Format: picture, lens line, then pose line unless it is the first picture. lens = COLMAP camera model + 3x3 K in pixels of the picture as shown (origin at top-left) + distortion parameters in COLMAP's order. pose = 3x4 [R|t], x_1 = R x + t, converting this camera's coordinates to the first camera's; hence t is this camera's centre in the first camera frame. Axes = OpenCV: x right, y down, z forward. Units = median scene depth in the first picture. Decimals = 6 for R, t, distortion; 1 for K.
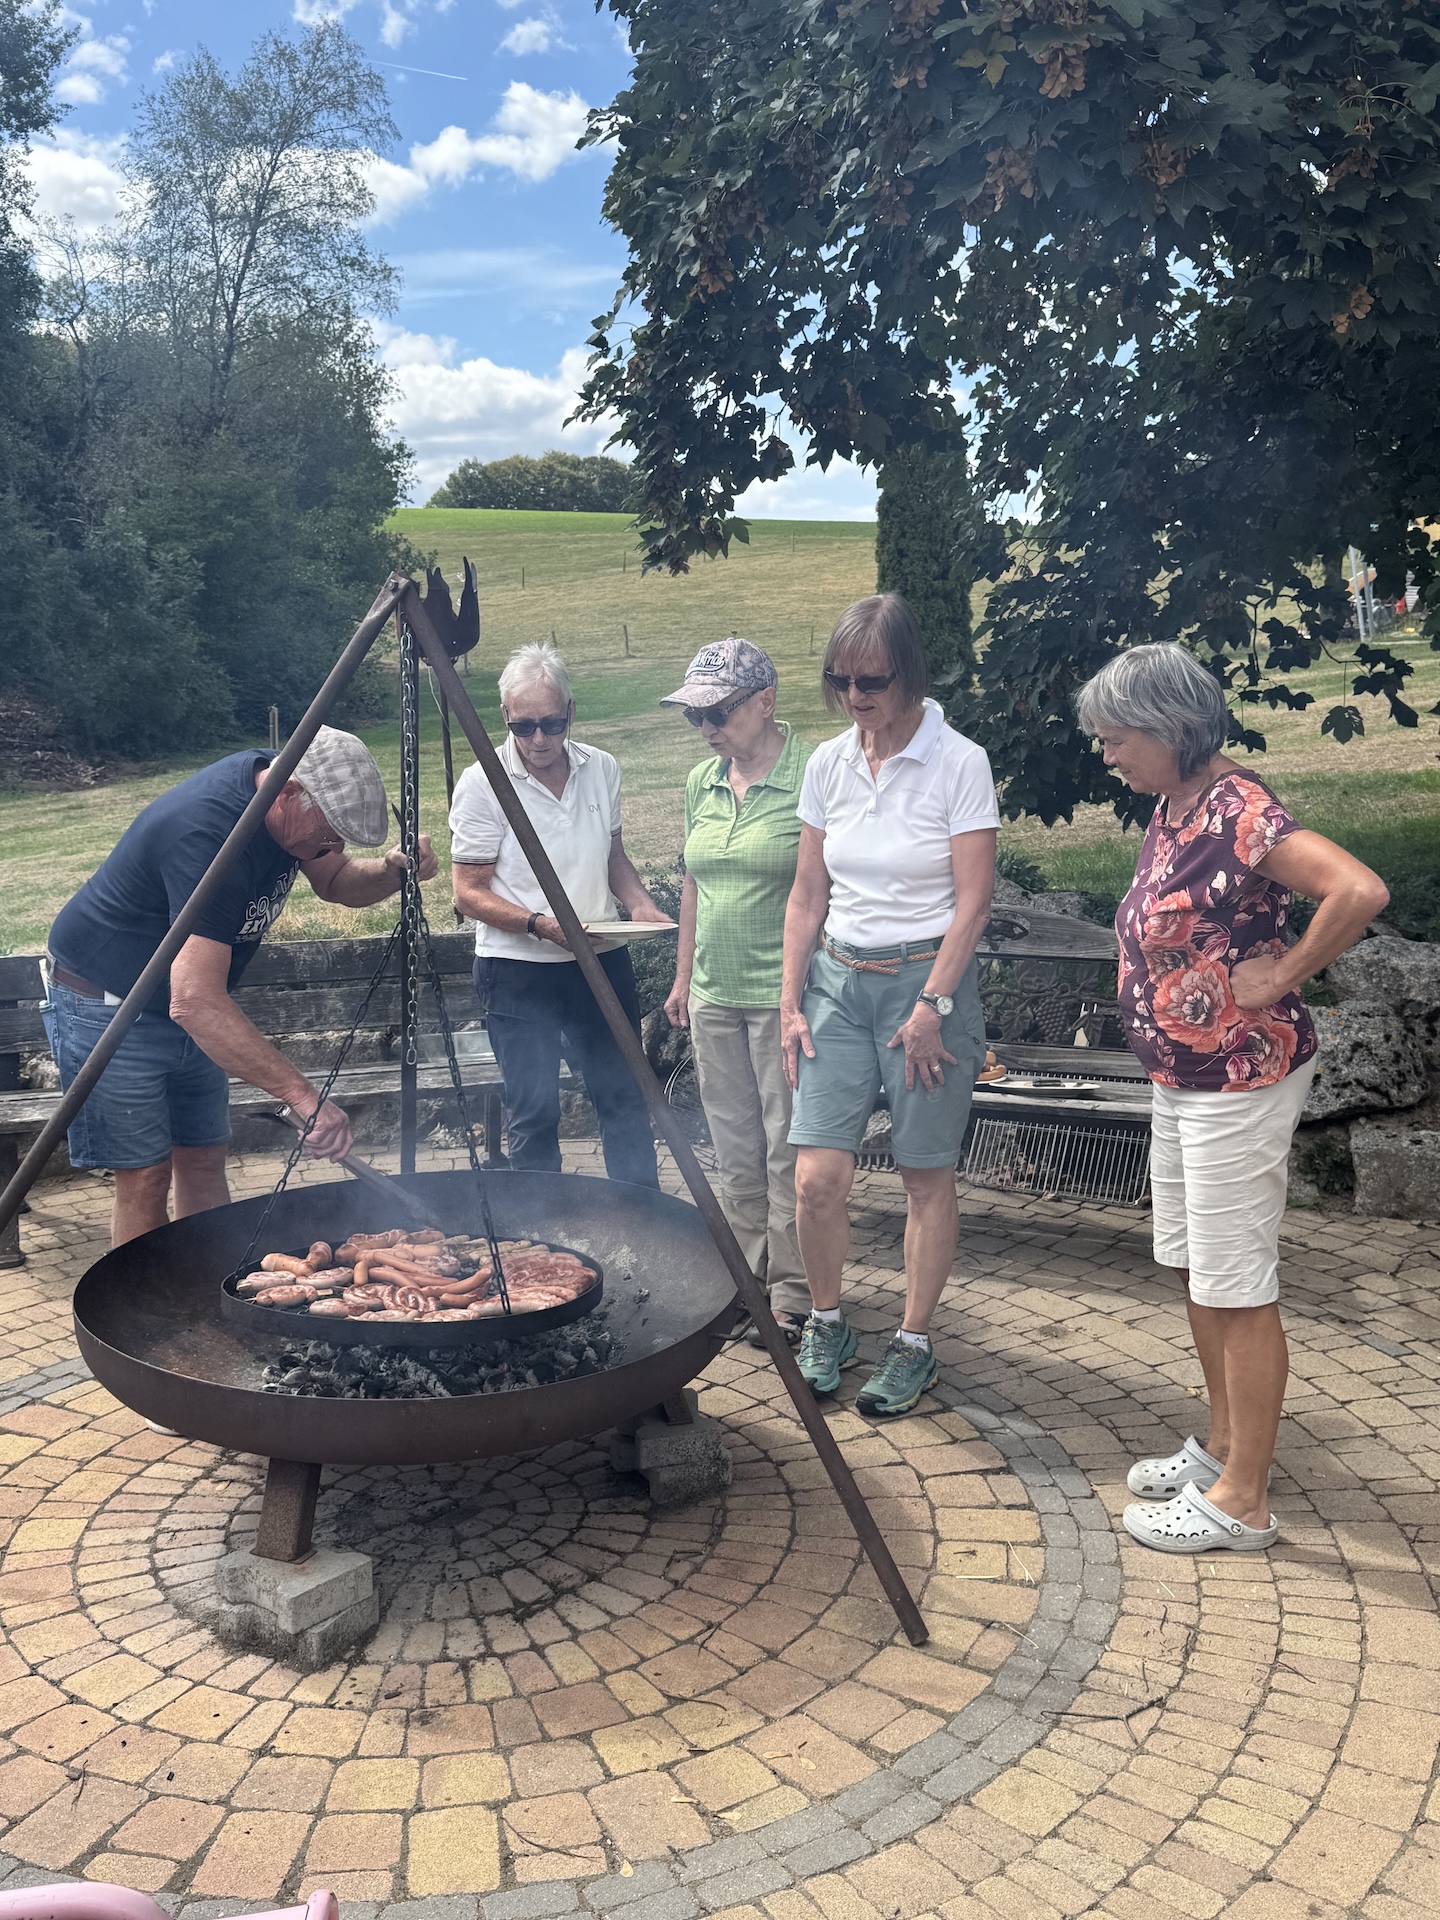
lens RADIAL K [[1956.3, 0, 720.0], [0, 1956.3, 960.0], [0, 0, 1]] dist [0.205166, -0.449153]
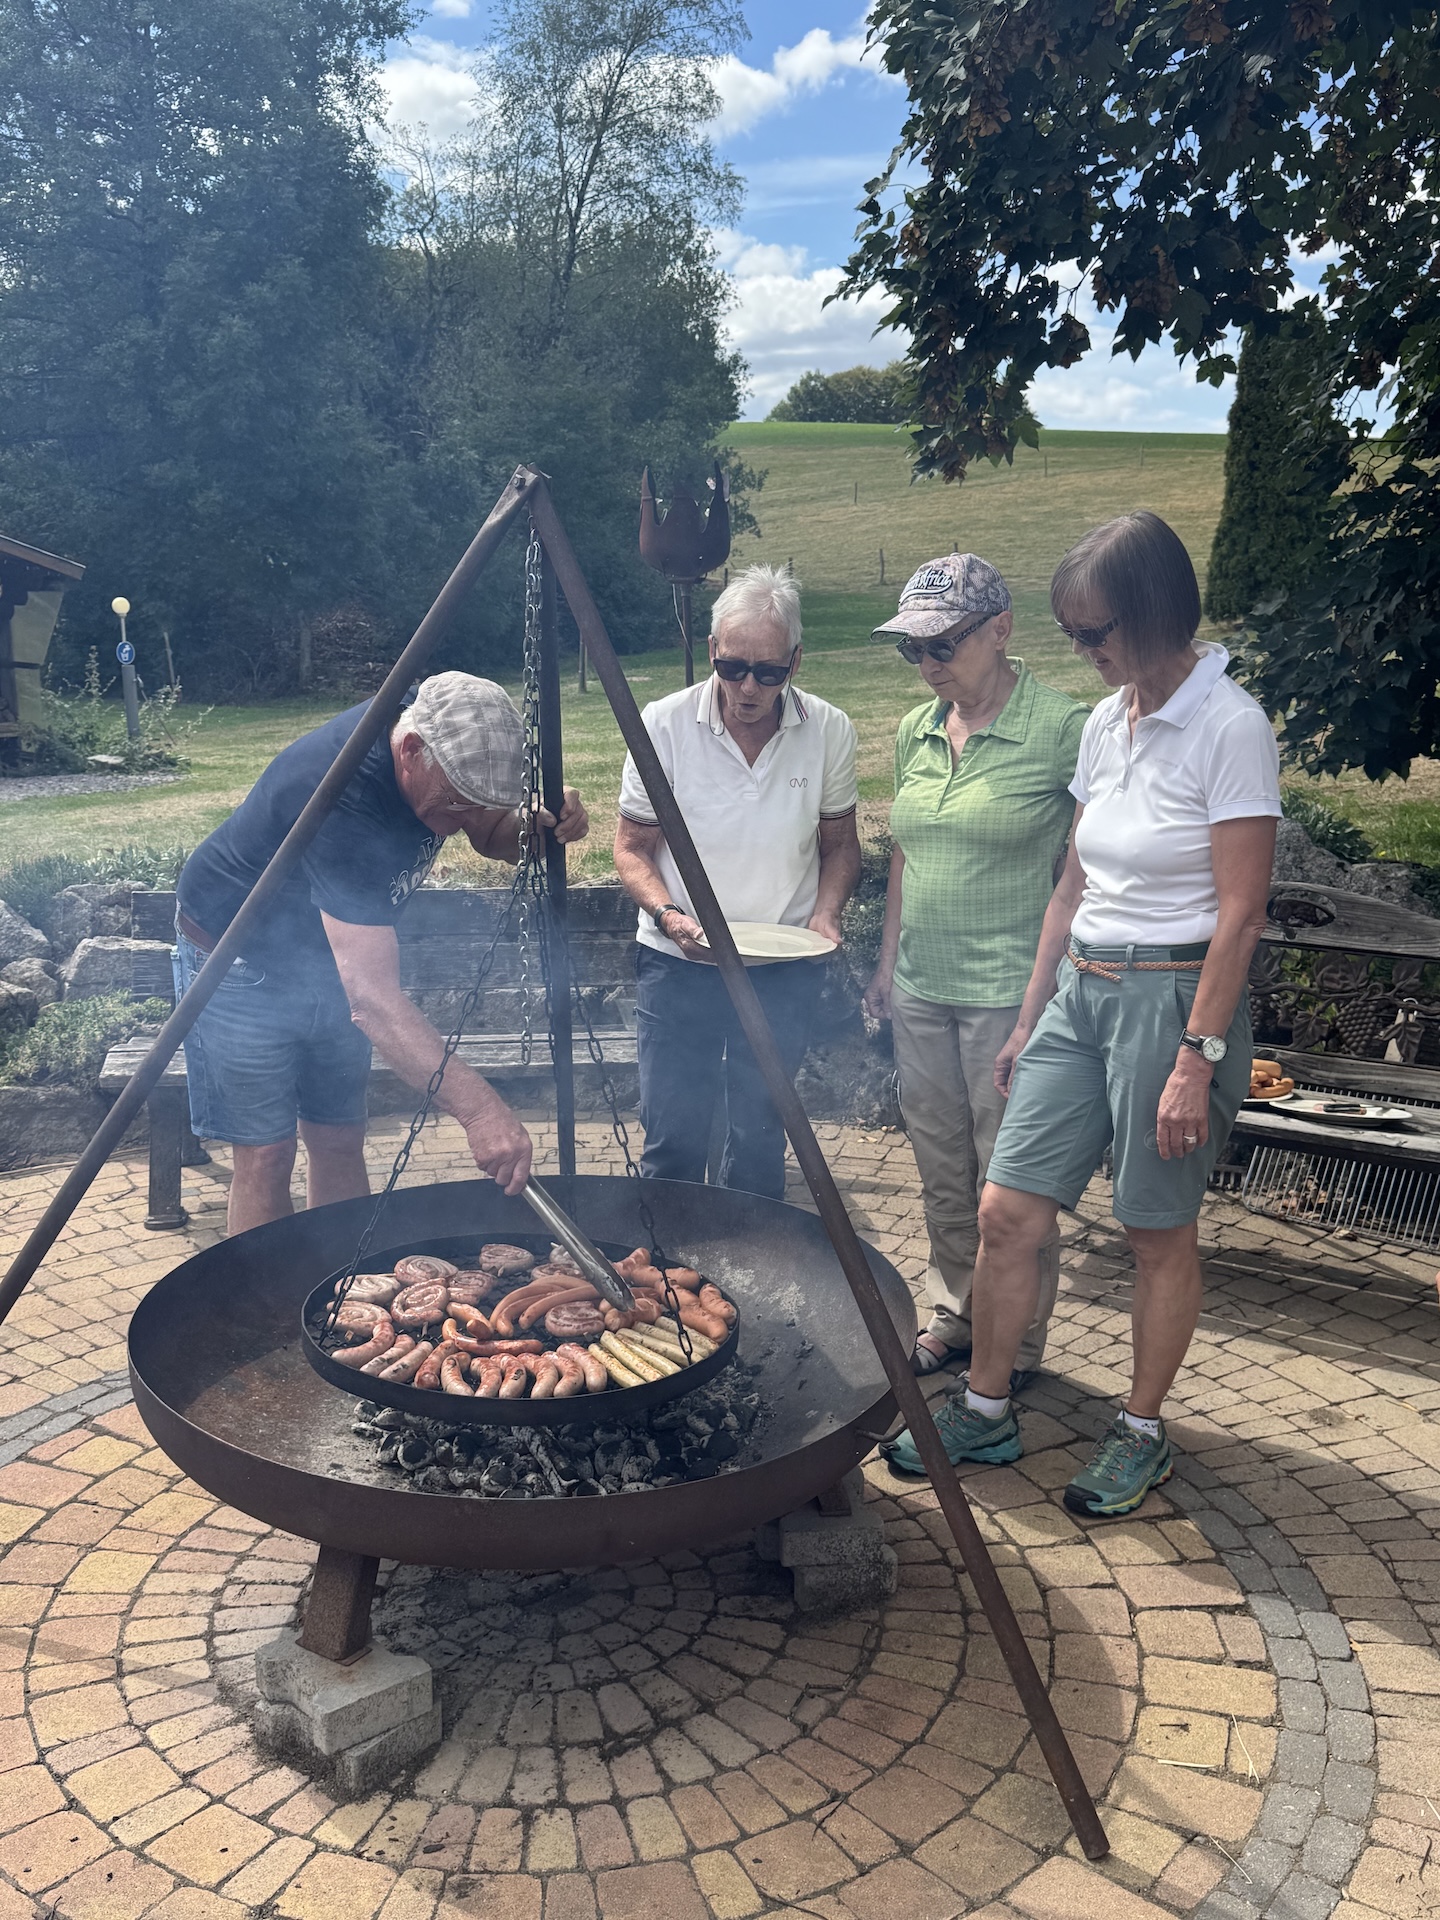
lens RADIAL K [[1955.2, 0, 710.7], [0, 1955.2, 993.7], [0, 0, 1]] dist [0.191103, -0.465472]
pose [[0.985104, 0.053170, -0.163533, 0.046959], [-0.043914, 0.997250, 0.059702, -0.026242], [0.166258, -0.051631, 0.984730, 0.172564]]
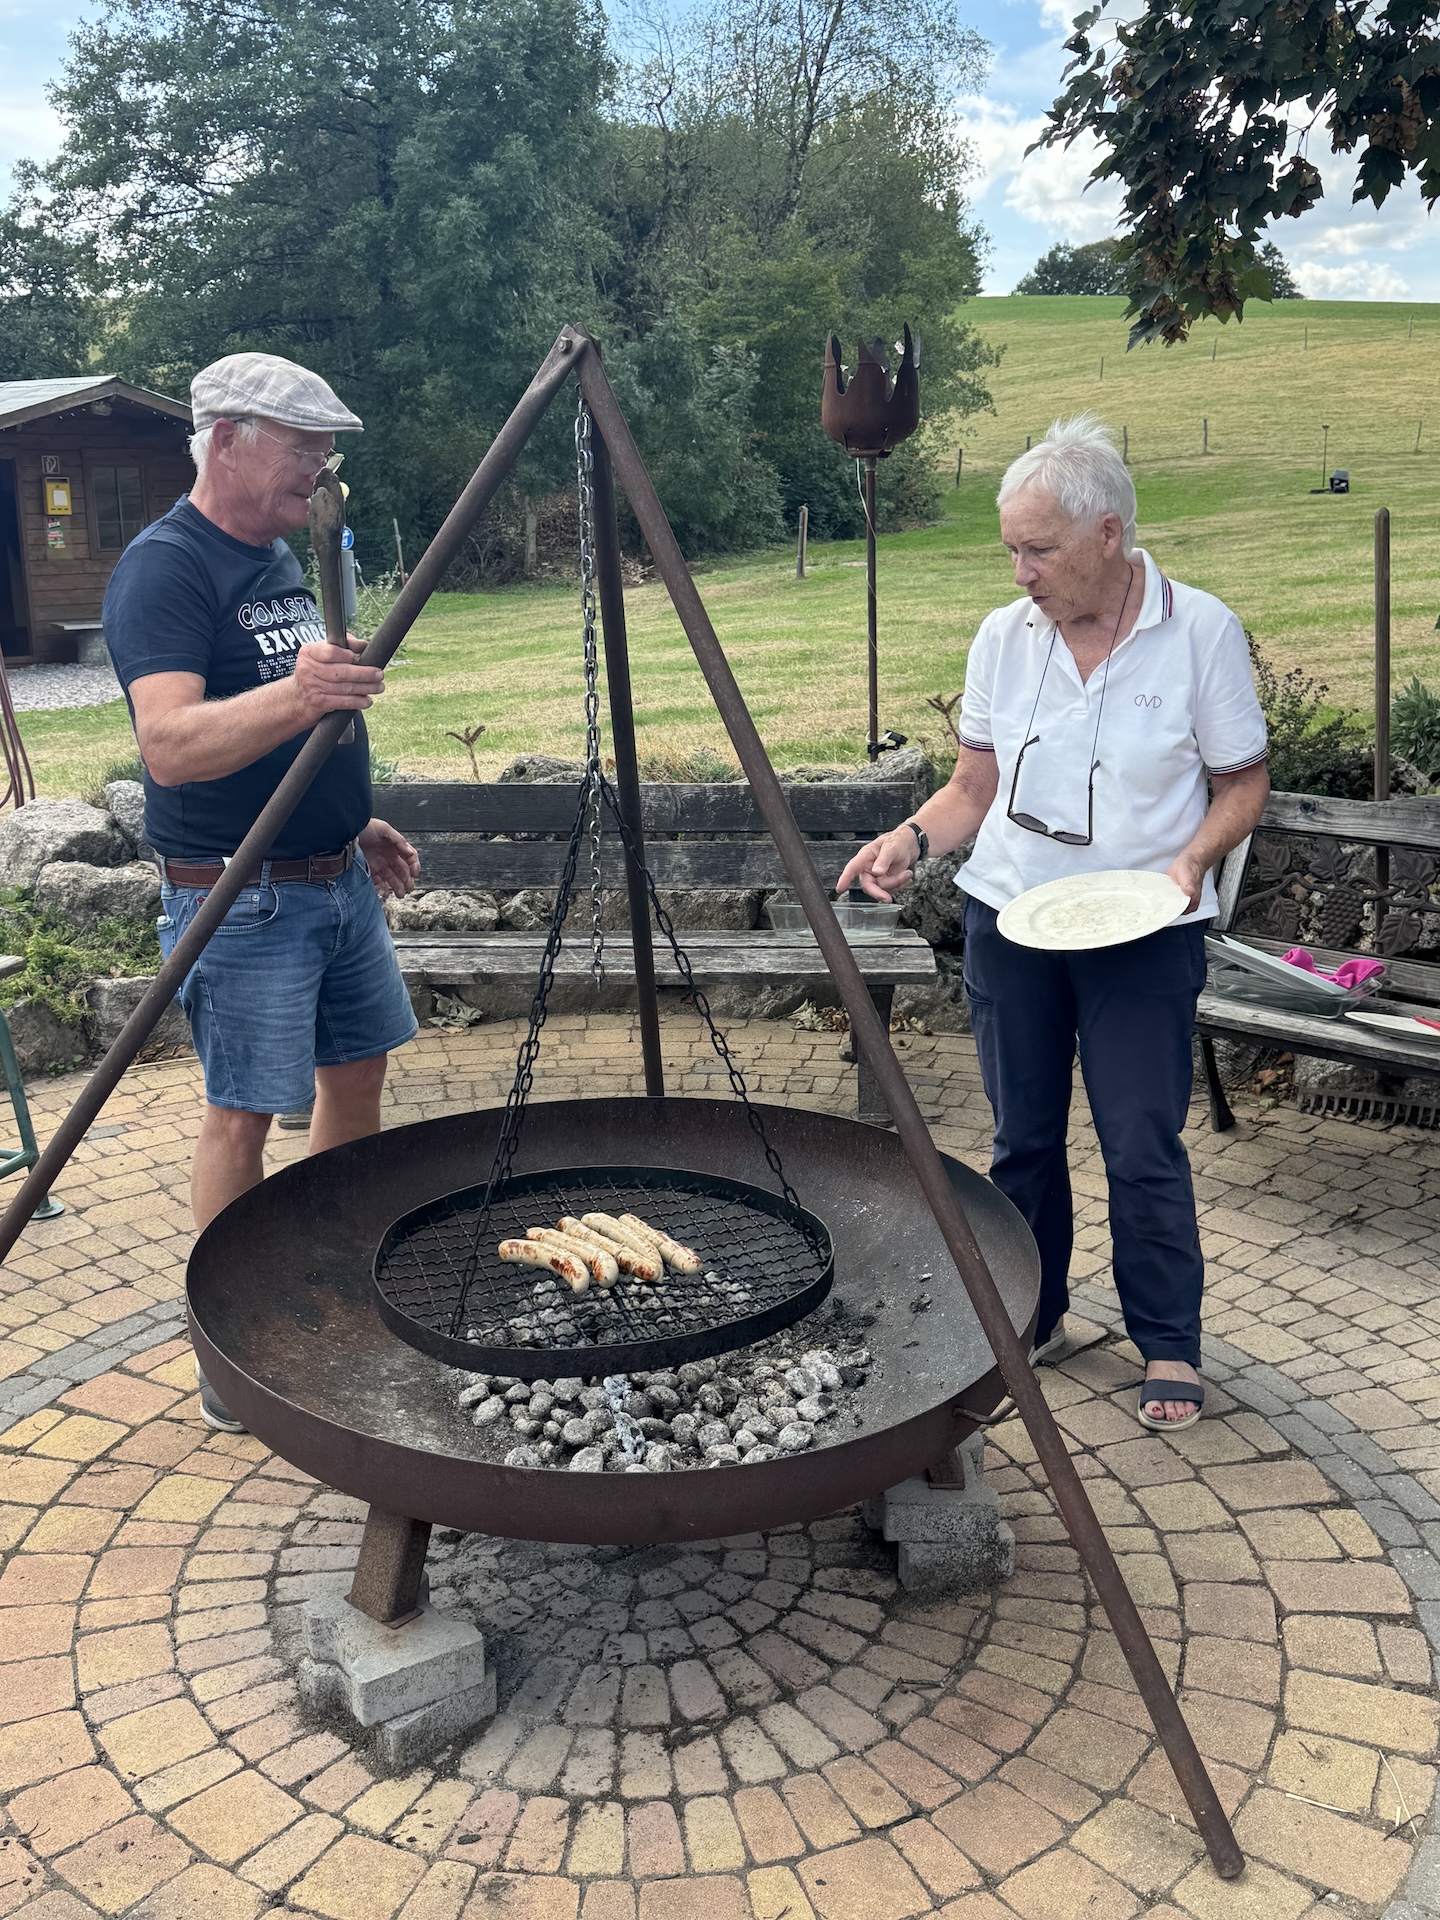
lens RADIAL K [[1962.7, 0, 700.5], [0, 1962.7, 952.8], [0, 0, 1]] dist [0.192012, -0.435092]
pose [[0.957155, 0.083507, -0.277272, 0.074467], [-0.057533, 0.993268, 0.100541, -0.032202], [0.283802, -0.080281, 0.955516, 0.246855]]
